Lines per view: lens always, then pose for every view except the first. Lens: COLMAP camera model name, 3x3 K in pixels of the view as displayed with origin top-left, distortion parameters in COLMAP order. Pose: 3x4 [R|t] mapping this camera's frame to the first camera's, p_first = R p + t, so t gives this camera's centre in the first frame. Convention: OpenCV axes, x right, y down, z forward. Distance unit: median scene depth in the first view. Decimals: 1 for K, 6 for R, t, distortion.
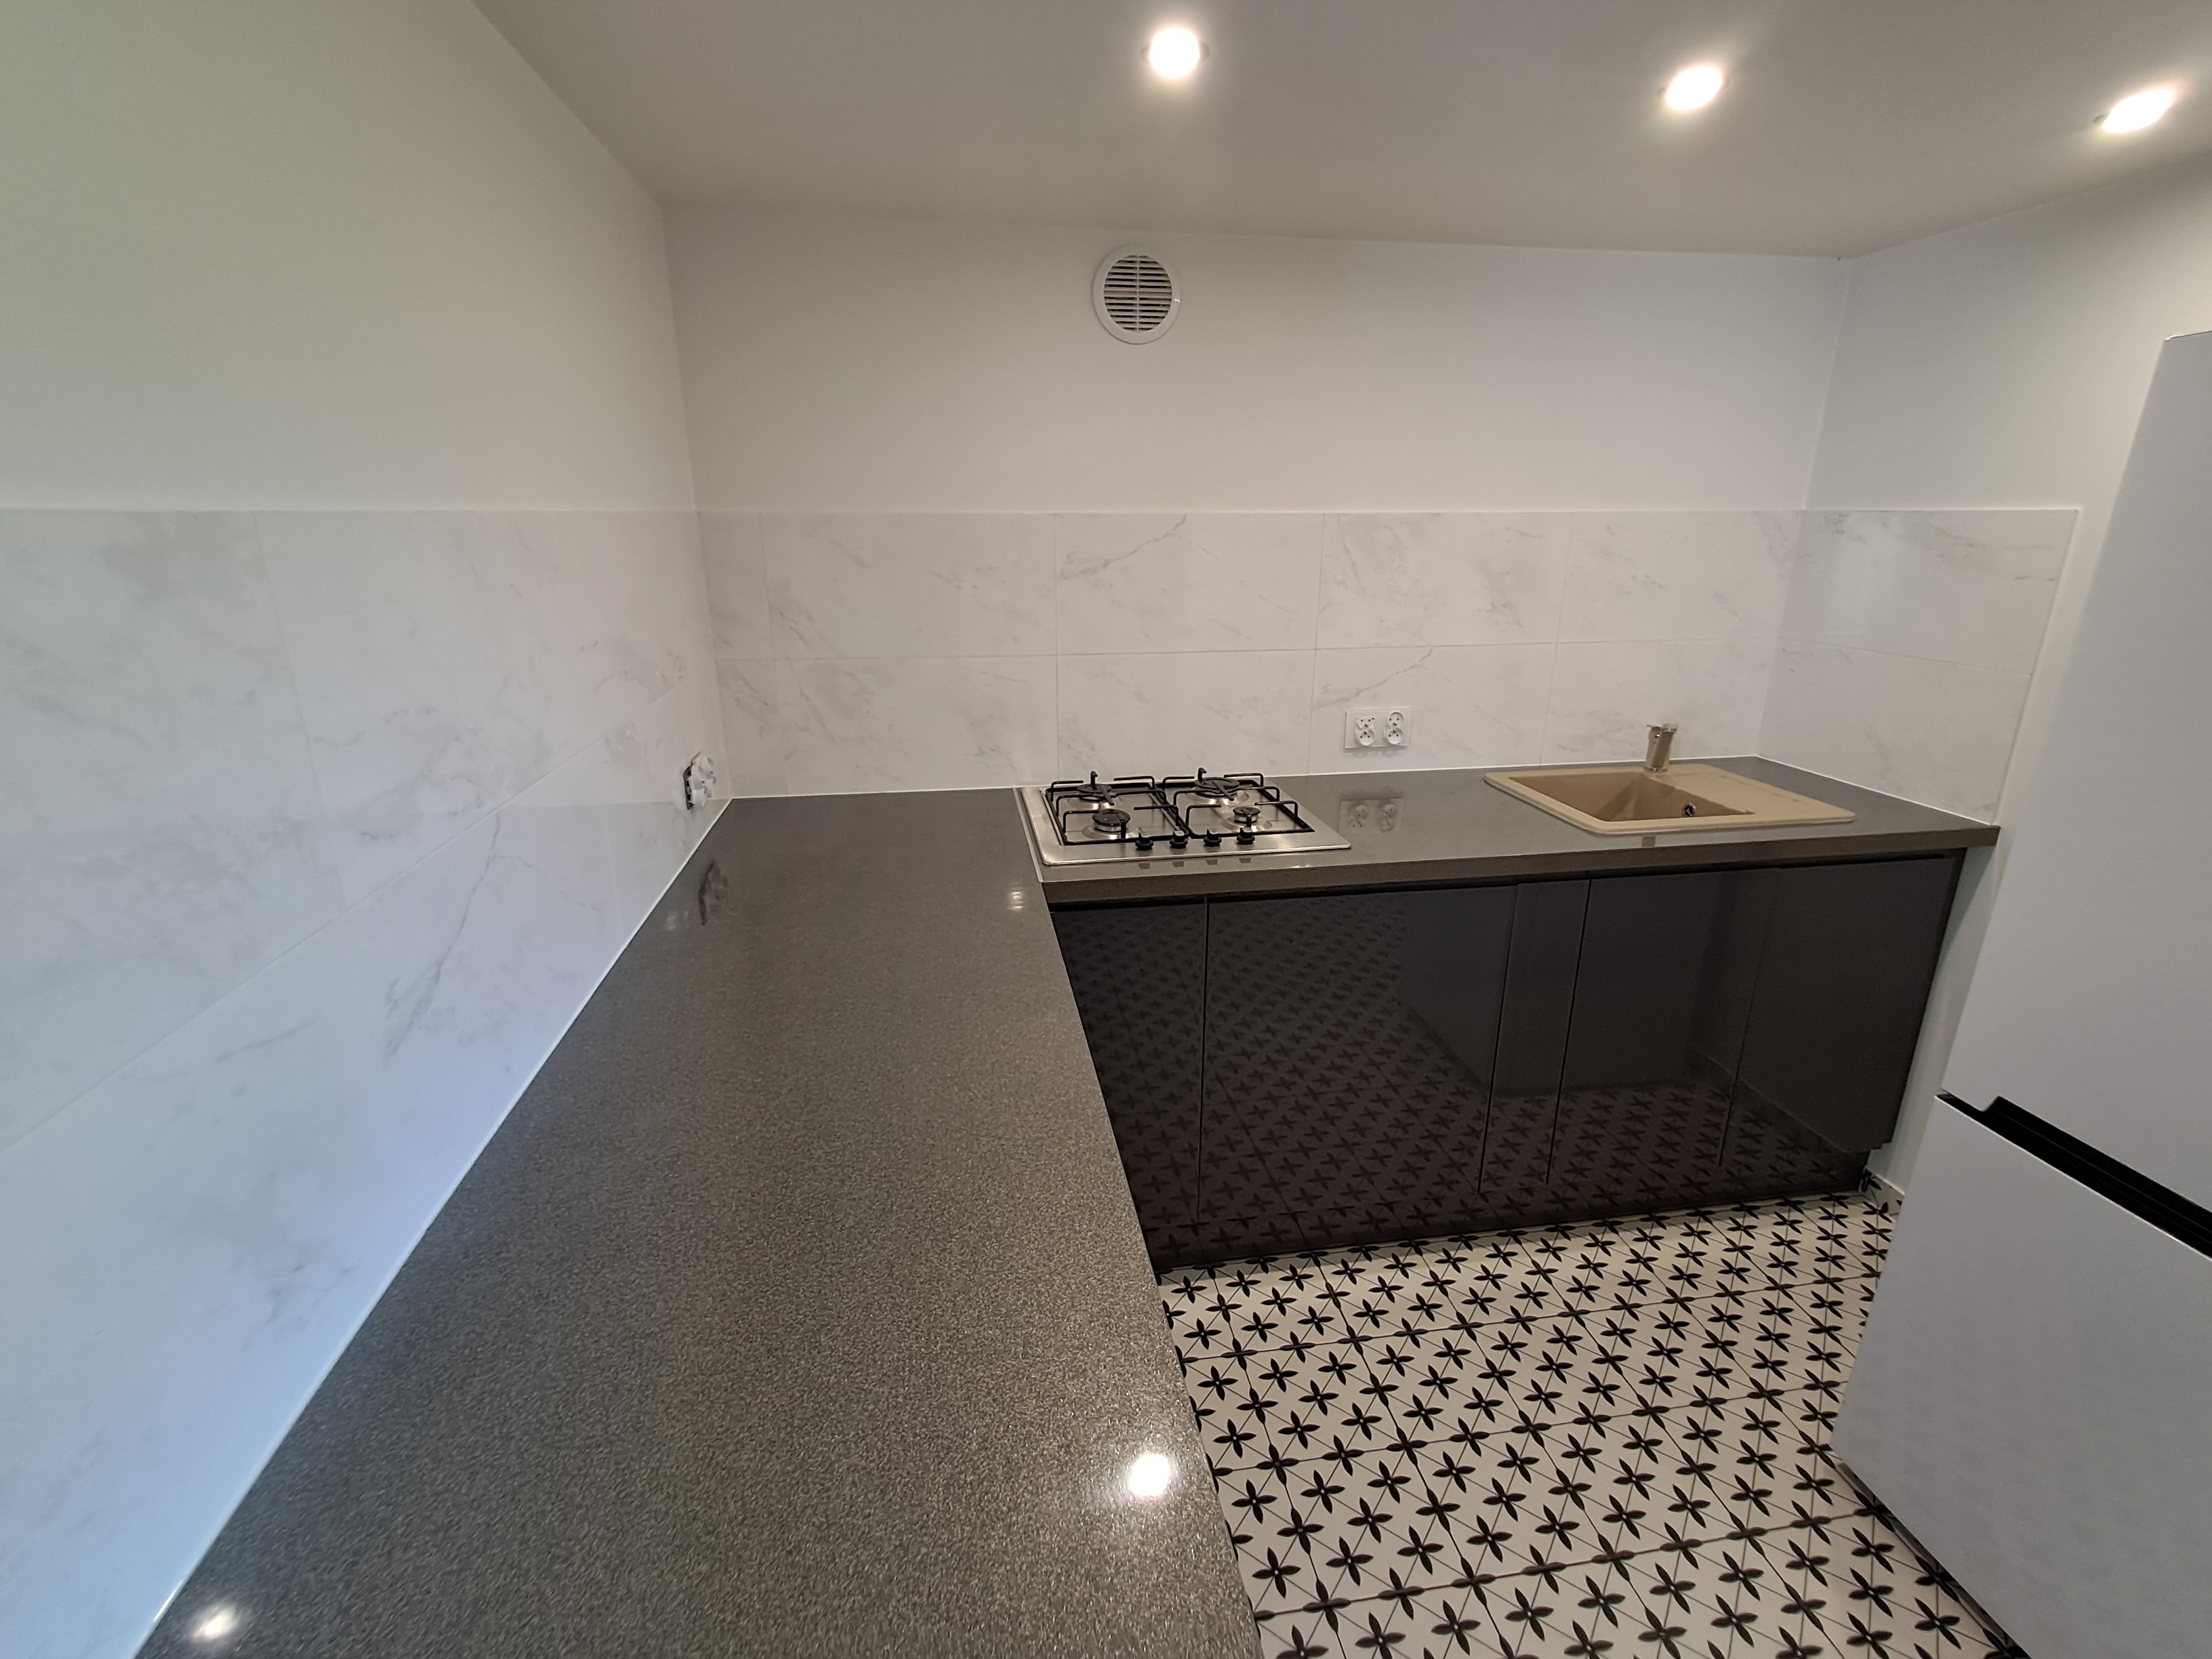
lens RADIAL K [[1018.6, 0, 1106.0], [0, 1018.6, 829.5], [0, 0, 1]] dist [-0.001884, -0.000728]
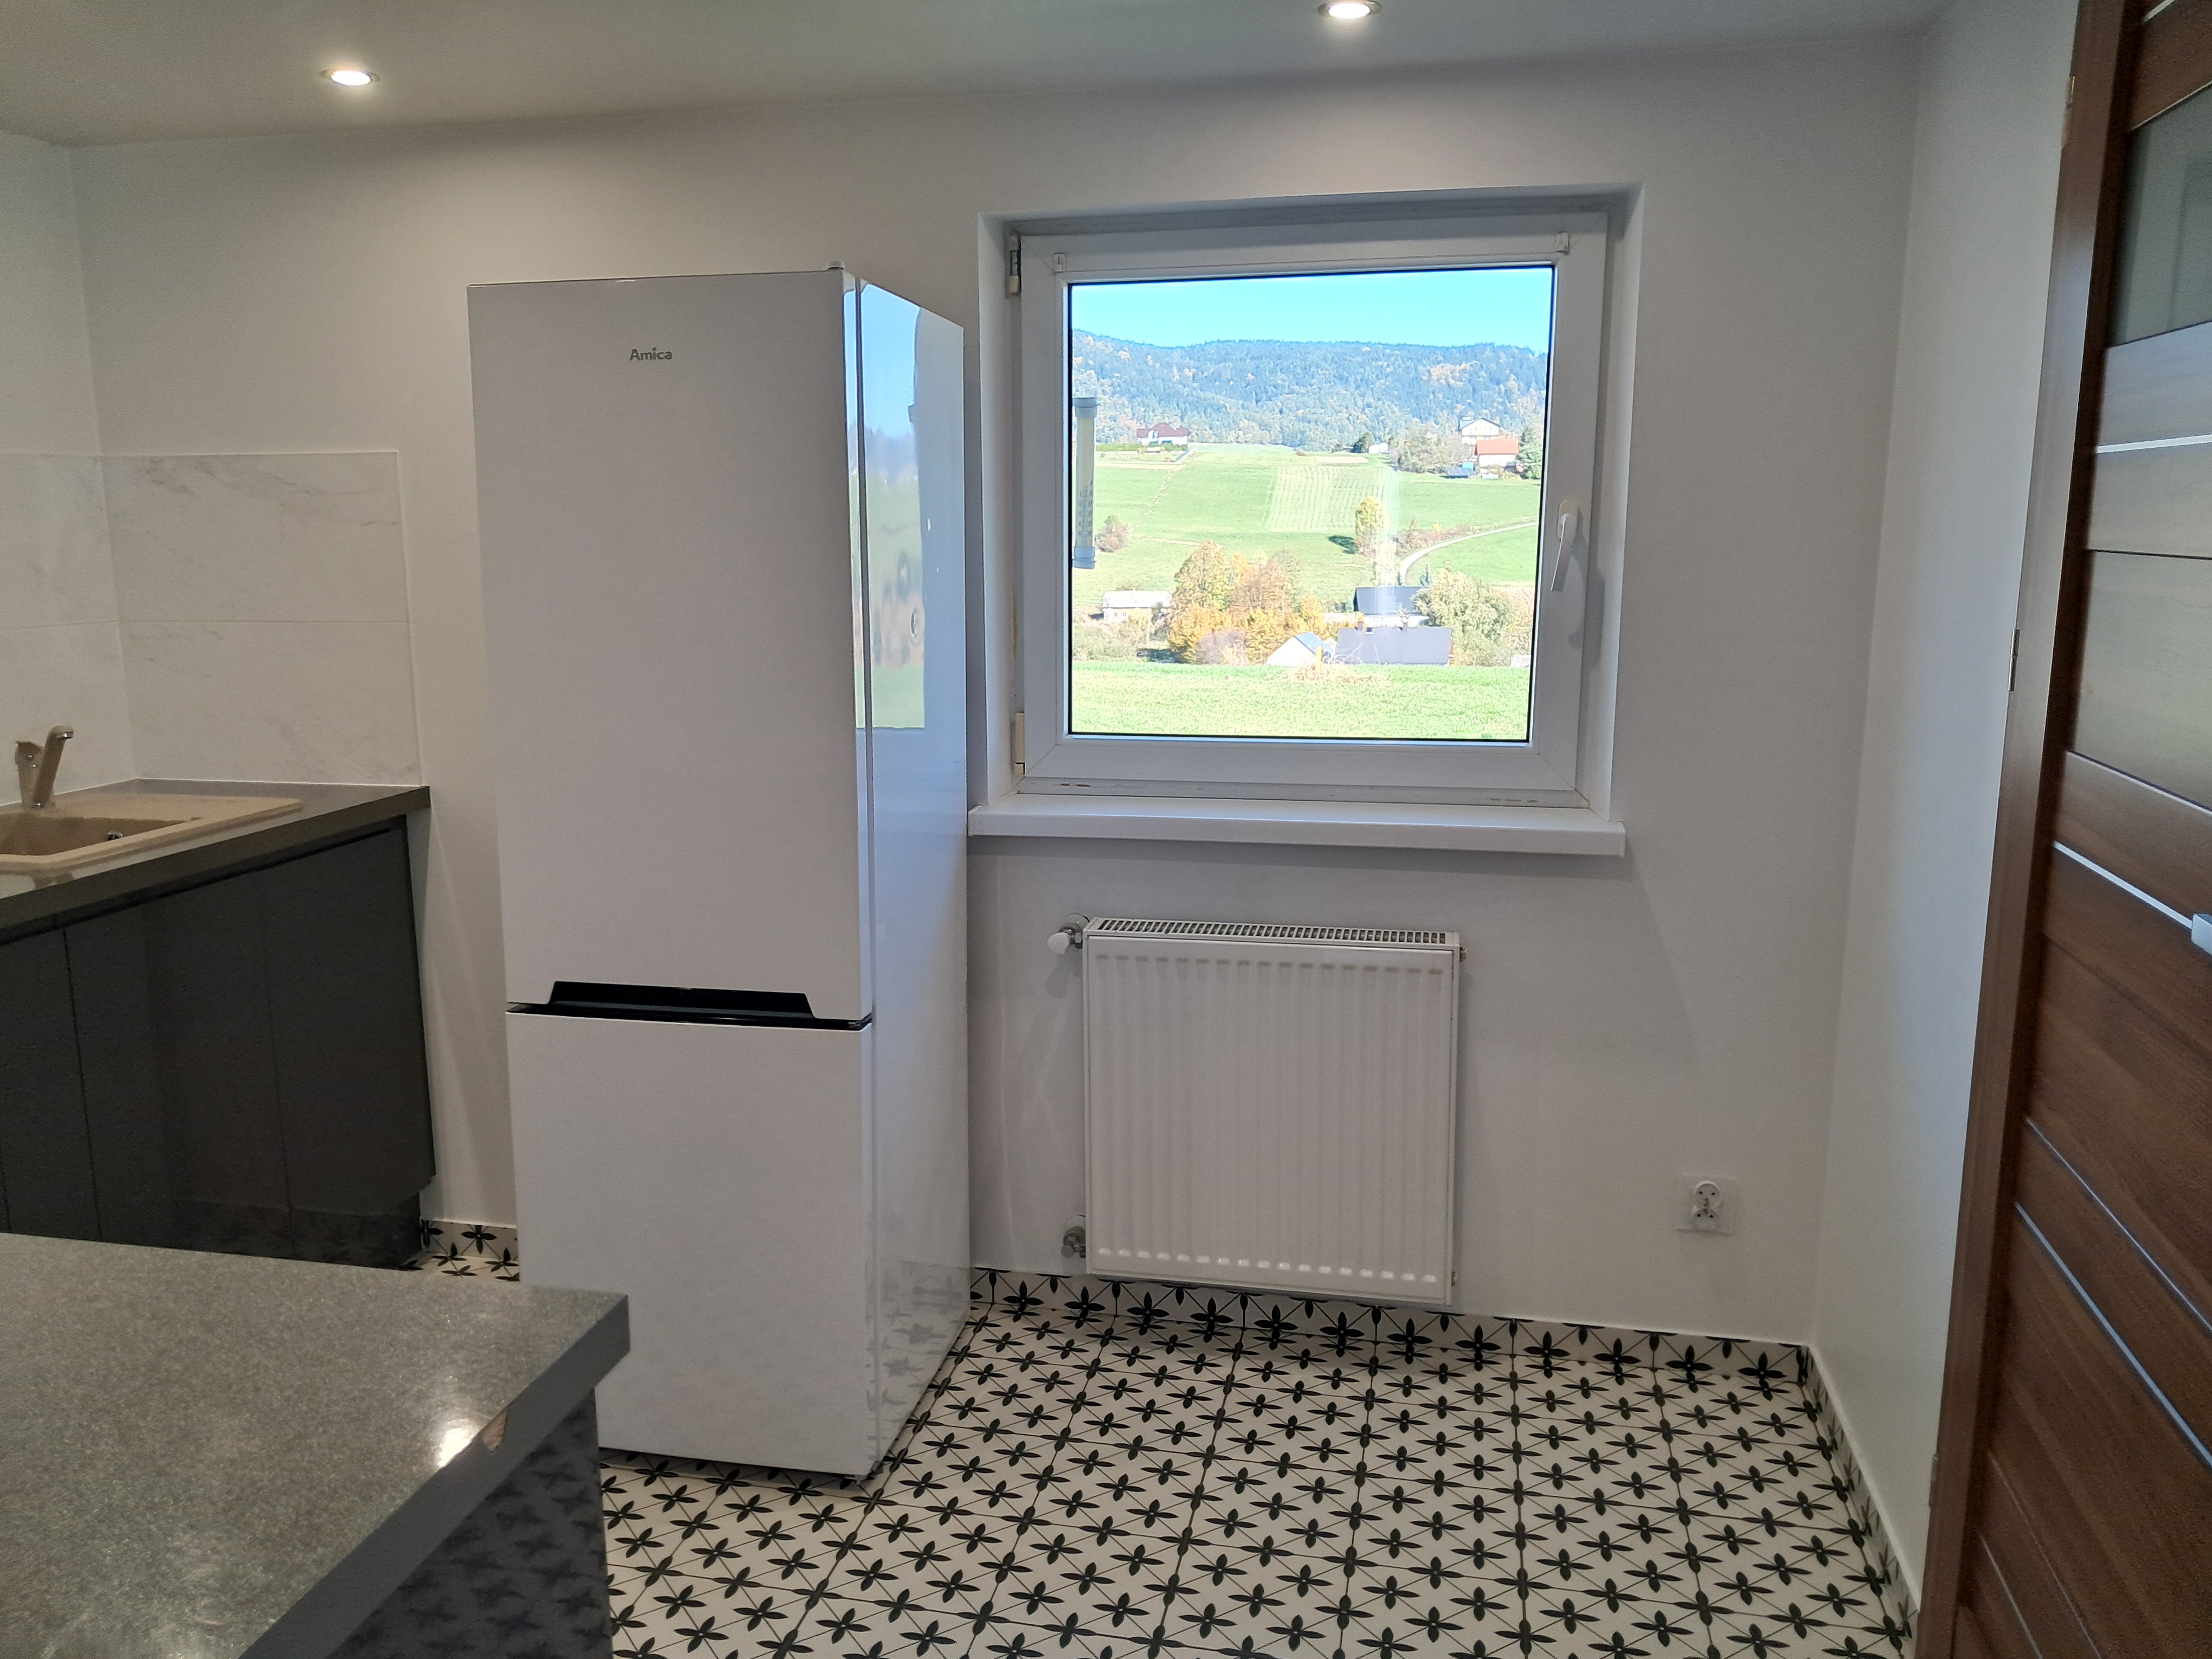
lens RADIAL K [[1726.2, 0, 1106.0], [0, 1726.2, 829.5], [0, 0, 1]] dist [-0.056847, -0.001422]
pose [[0.357367, -0.170575, 0.918255, -0.313372], [0.277150, 0.958263, 0.070145, 0.092252], [-0.891895, 0.229427, 0.389726, -0.134825]]
